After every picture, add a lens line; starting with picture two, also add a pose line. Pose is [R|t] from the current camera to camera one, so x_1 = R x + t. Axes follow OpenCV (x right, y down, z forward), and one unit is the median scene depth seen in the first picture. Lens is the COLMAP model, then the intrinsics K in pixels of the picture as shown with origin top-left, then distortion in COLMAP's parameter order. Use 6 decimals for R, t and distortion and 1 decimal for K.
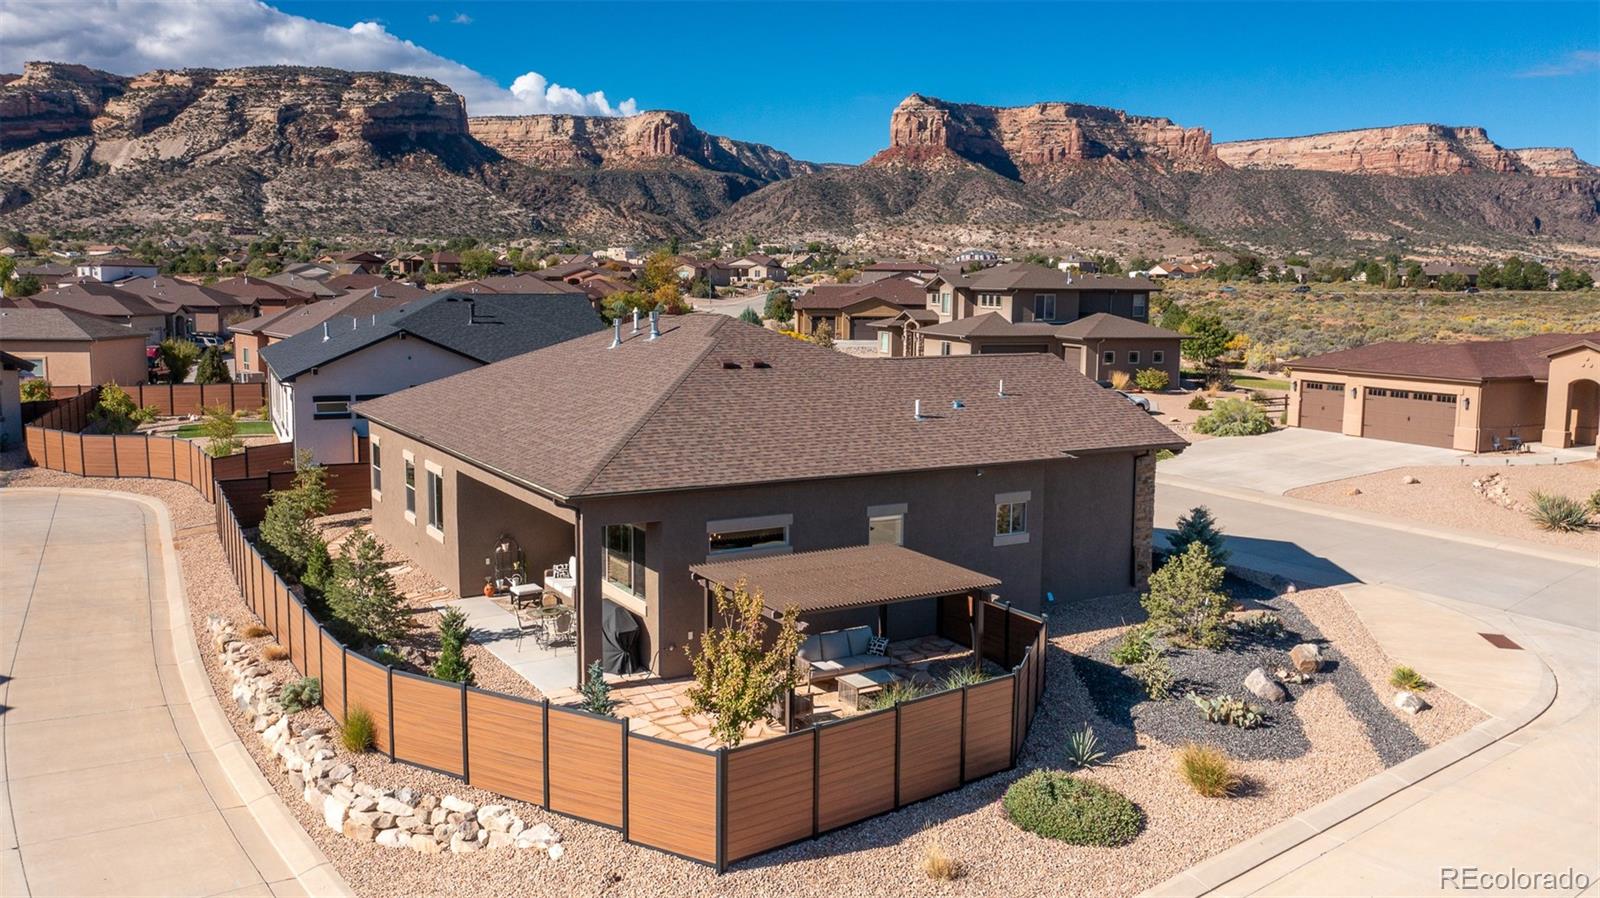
lens RADIAL K [[1270.4, 0, 801.7], [0, 1270.4, 450.2], [0, 0, 1]] dist [-0.017364, 0.027237]
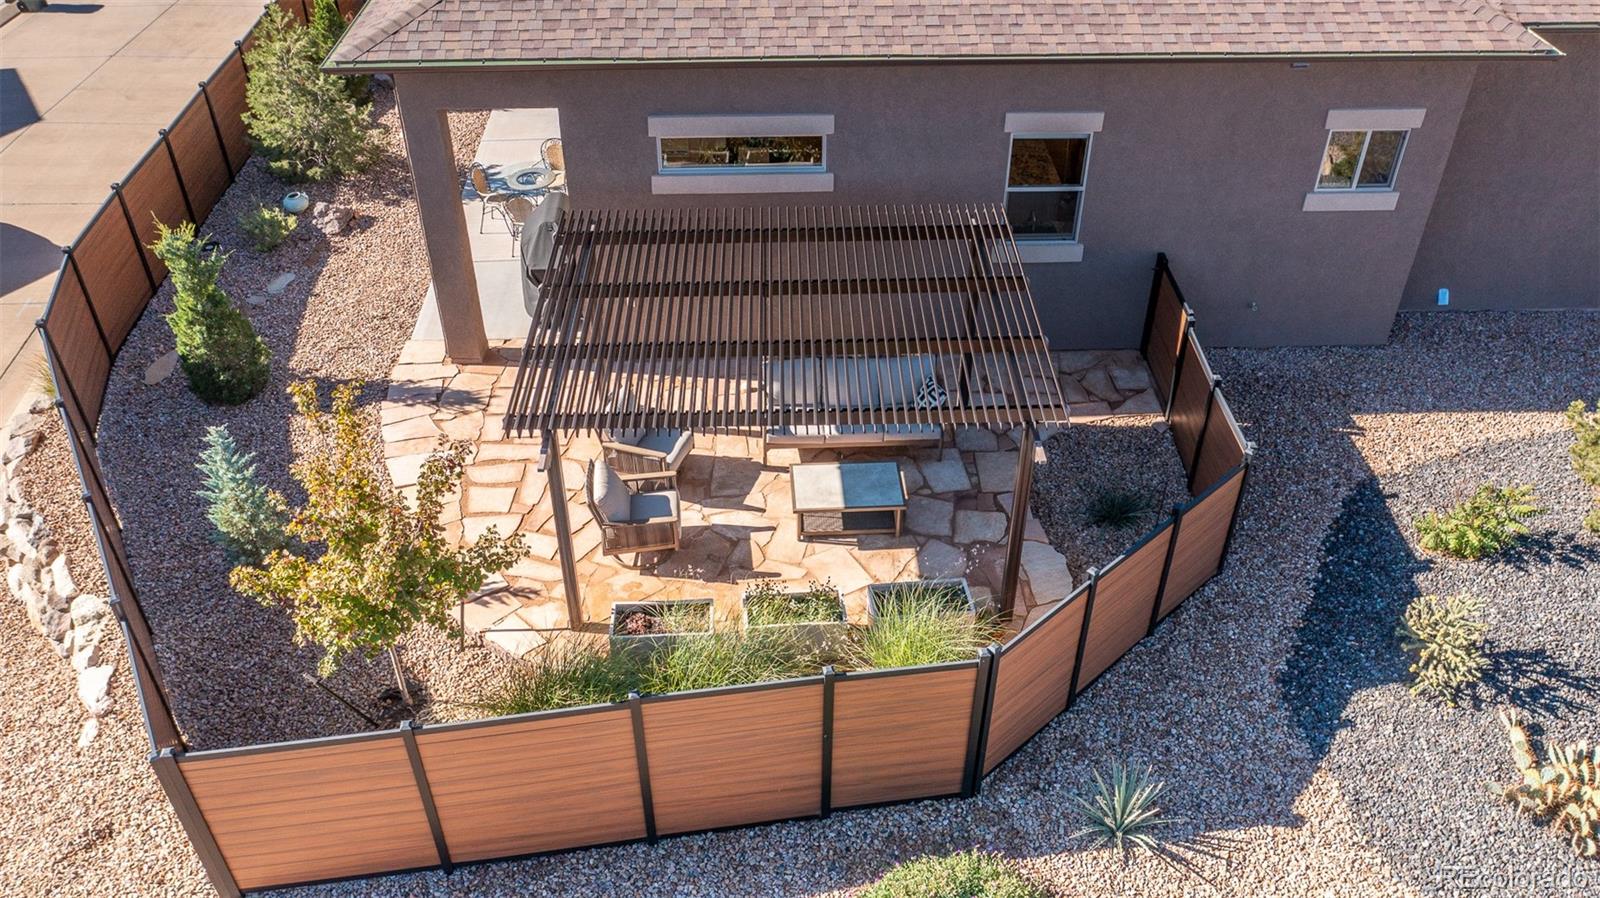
lens RADIAL K [[1270.4, 0, 795.1], [0, 1270.4, 443.6], [0, 0, 1]] dist [-0.017364, 0.027237]
pose [[0.874194, 0.288187, -0.390811, 0.218787], [-0.054431, 0.857924, 0.510885, -0.097994], [0.482517, -0.425341, 0.765678, 0.539224]]
